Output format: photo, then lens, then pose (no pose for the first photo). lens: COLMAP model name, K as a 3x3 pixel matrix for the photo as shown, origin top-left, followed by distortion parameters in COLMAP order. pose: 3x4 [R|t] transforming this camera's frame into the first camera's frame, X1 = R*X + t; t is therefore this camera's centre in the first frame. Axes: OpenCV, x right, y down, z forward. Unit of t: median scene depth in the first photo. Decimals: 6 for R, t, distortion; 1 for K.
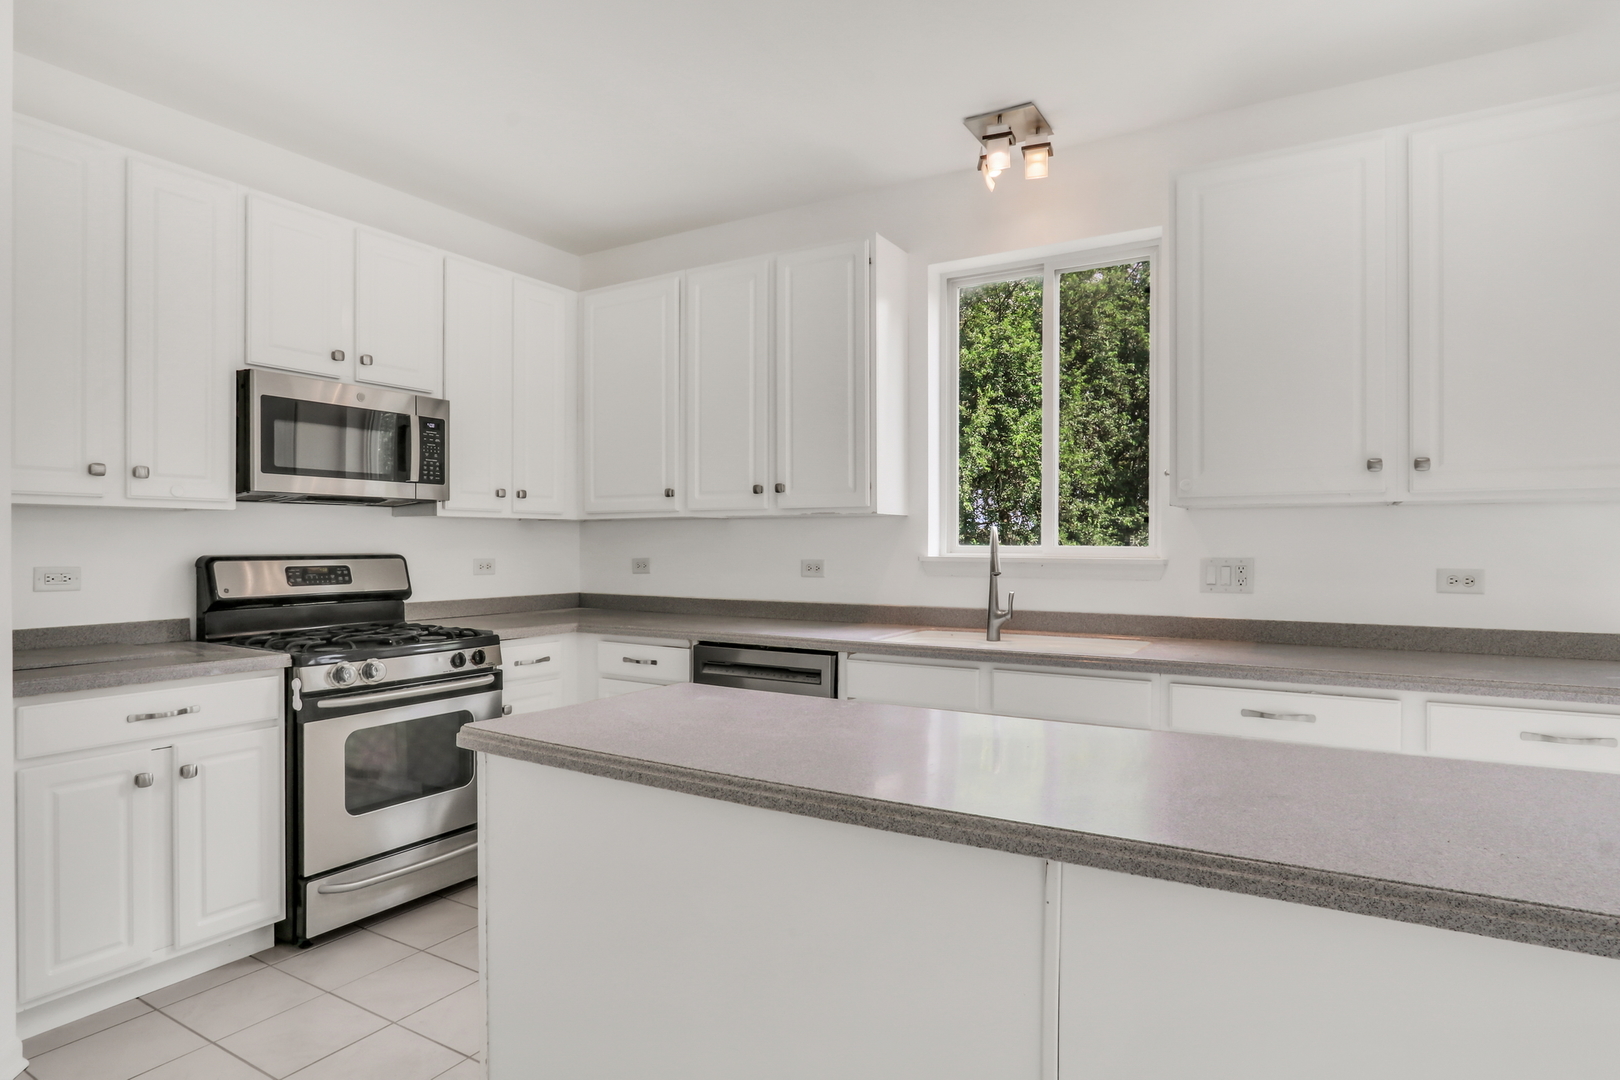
lens RADIAL K [[897.2, 0, 796.2], [0, 897.2, 541.4], [0, 0, 1]] dist [-0.017190, 0.009717]
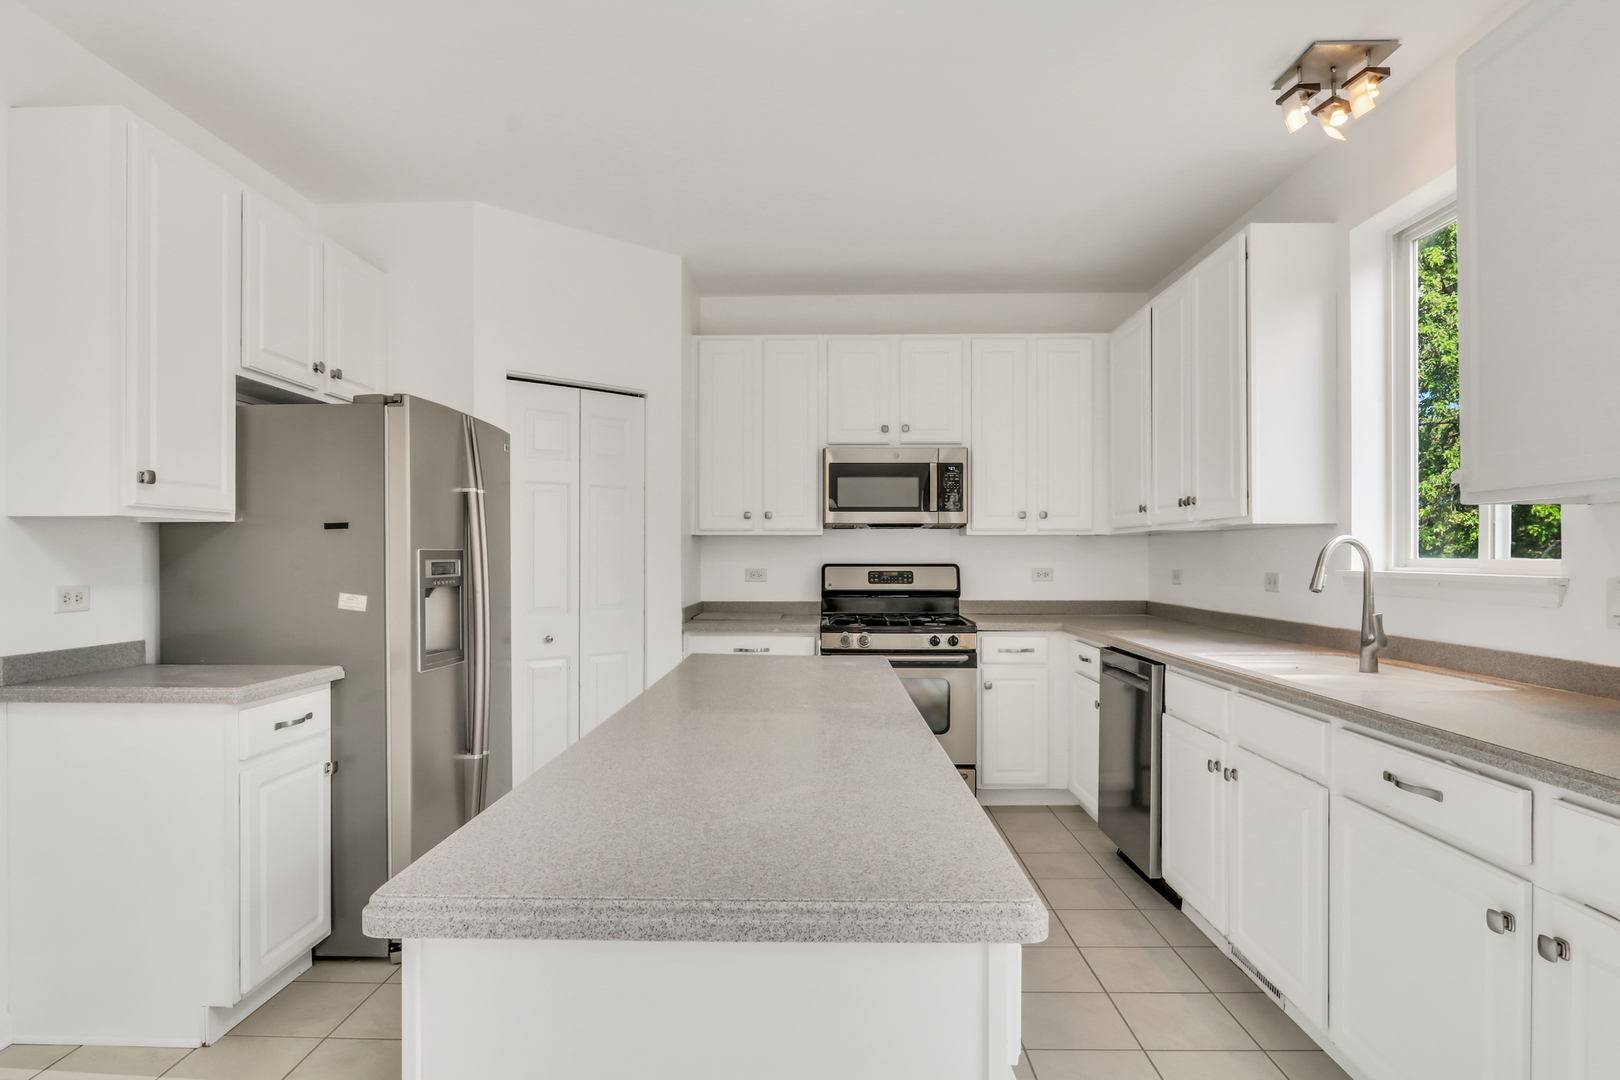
lens RADIAL K [[897.2, 0, 803.5], [0, 897.2, 550.7], [0, 0, 1]] dist [-0.017190, 0.009717]
pose [[0.503044, -0.004752, -0.864248, 0.678398], [0.002101, 0.999989, -0.004276, 0.000250], [0.864258, 0.000335, 0.503049, 0.131137]]
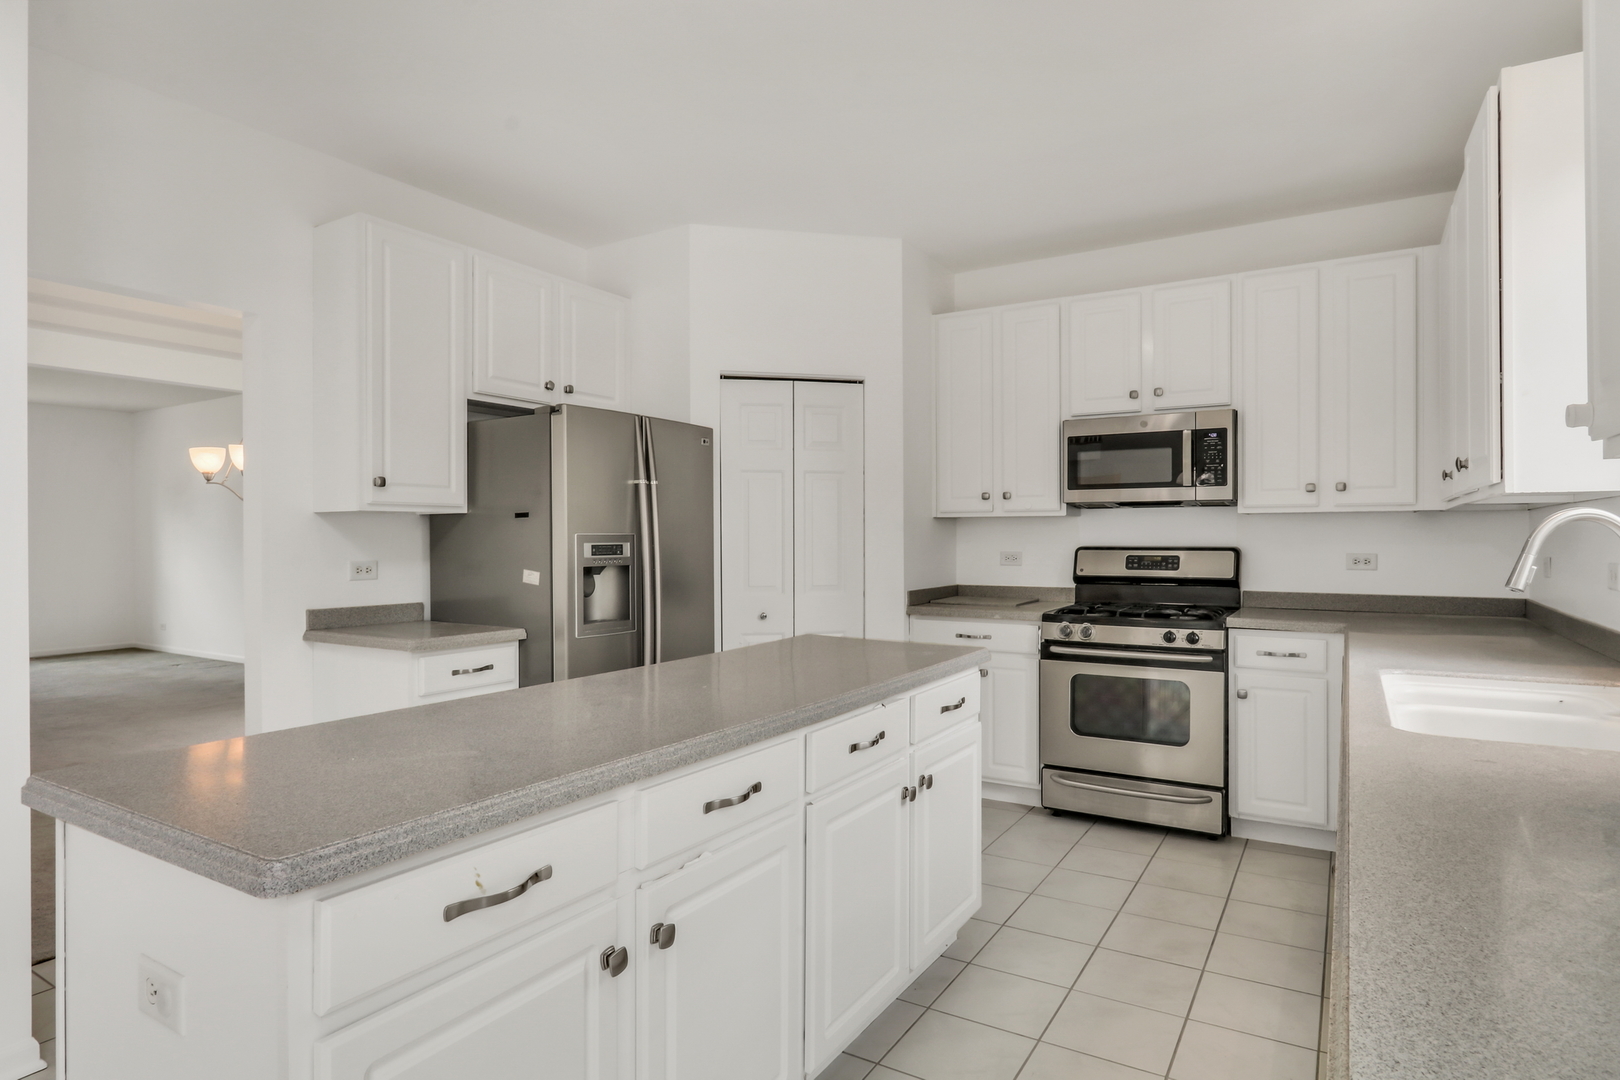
lens RADIAL K [[897.2, 0, 802.7], [0, 897.2, 540.1], [0, 0, 1]] dist [-0.017190, 0.009717]
pose [[0.000176, 0.001959, -0.999998, 0.768607], [0.004035, 0.999990, 0.001960, 0.000675], [0.999992, -0.004035, 0.000168, 0.495609]]
